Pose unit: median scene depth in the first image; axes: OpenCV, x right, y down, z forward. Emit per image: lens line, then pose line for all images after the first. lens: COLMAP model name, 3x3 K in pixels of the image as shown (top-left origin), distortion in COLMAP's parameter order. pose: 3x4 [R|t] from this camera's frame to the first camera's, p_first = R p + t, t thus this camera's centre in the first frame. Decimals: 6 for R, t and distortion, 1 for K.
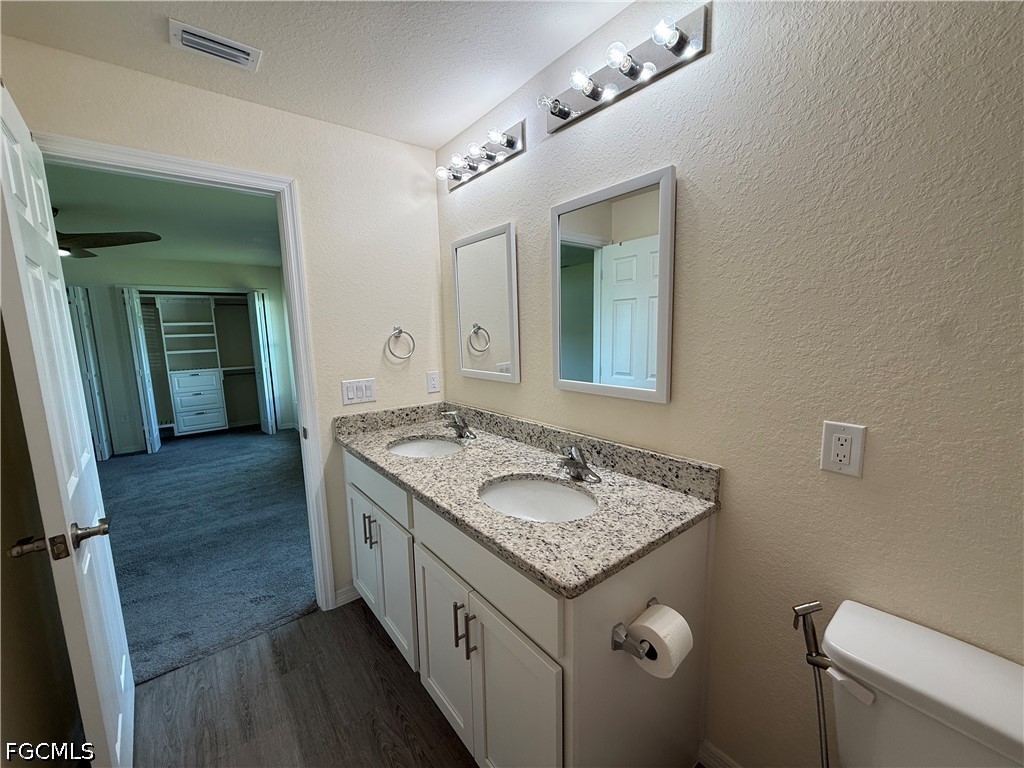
lens RADIAL K [[408.9, 0, 511.6], [0, 408.9, 383.1], [0, 0, 1]] dist [-0.000257, 0.000419]
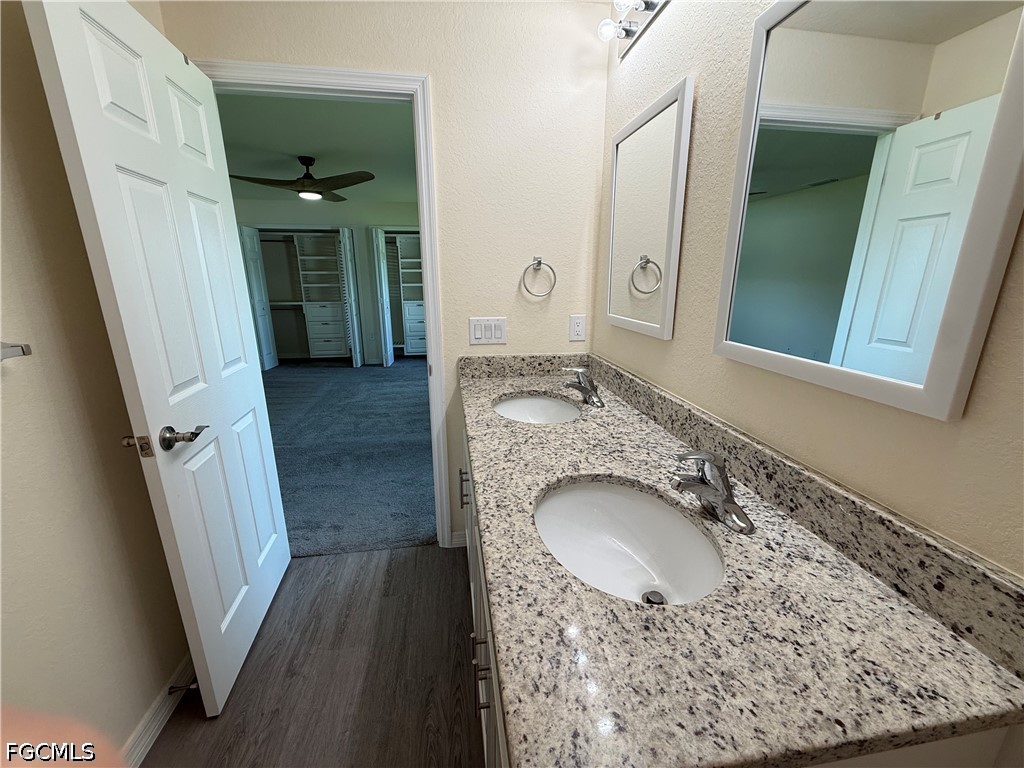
lens RADIAL K [[408.9, 0, 511.6], [0, 408.9, 383.1], [0, 0, 1]] dist [-0.000257, 0.000419]
pose [[0.868170, 0.151181, -0.472679, 0.126227], [-0.087702, 0.984216, 0.153709, -0.011133], [0.488456, -0.091991, 0.867726, 0.289538]]
